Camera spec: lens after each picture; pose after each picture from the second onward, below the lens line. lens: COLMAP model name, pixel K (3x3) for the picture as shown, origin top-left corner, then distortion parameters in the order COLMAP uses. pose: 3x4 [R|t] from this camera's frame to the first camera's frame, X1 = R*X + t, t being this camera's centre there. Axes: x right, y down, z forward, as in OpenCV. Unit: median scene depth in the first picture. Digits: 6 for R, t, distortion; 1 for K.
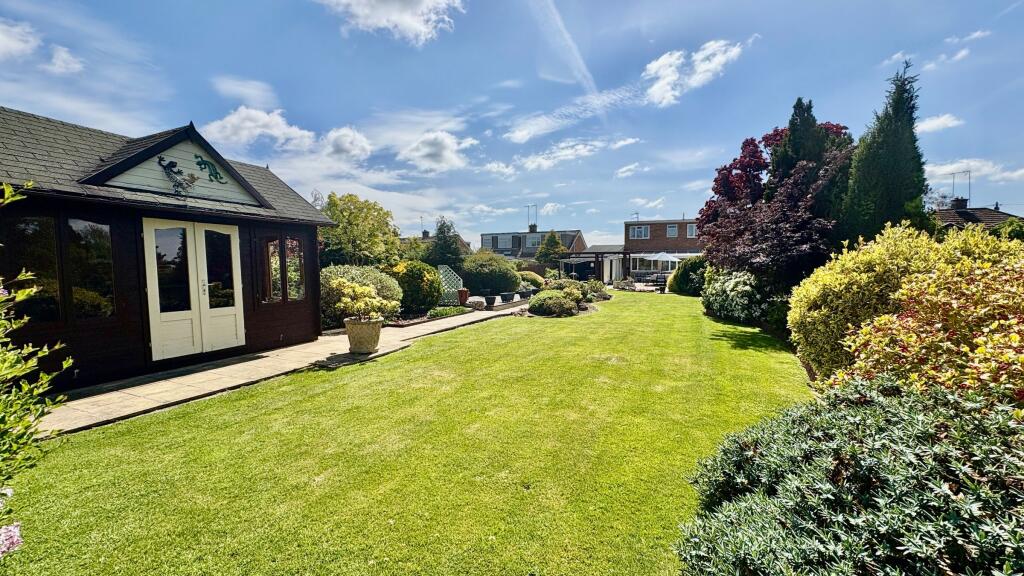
lens RADIAL K [[408.4, 0, 506.5], [0, 408.4, 290.5], [0, 0, 1]] dist [0.002193, 0.000406]
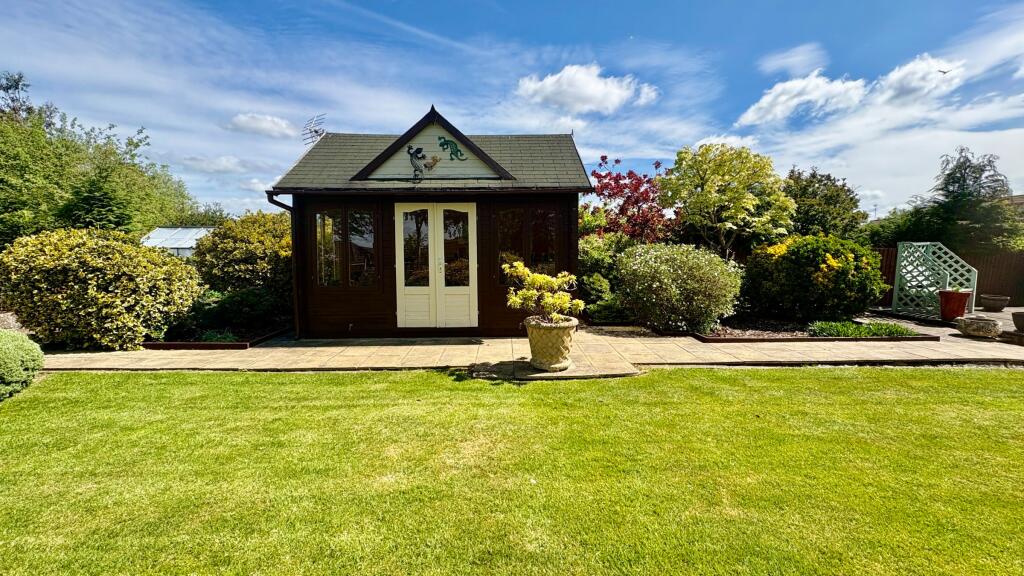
lens RADIAL K [[408.4, 0, 512.9], [0, 408.4, 290.2], [0, 0, 1]] dist [0.002193, 0.000406]
pose [[0.416279, 0.095182, -0.904241, 0.262942], [-0.050848, 0.995386, 0.081367, -0.036827], [0.907814, 0.012107, 0.419198, 0.687118]]
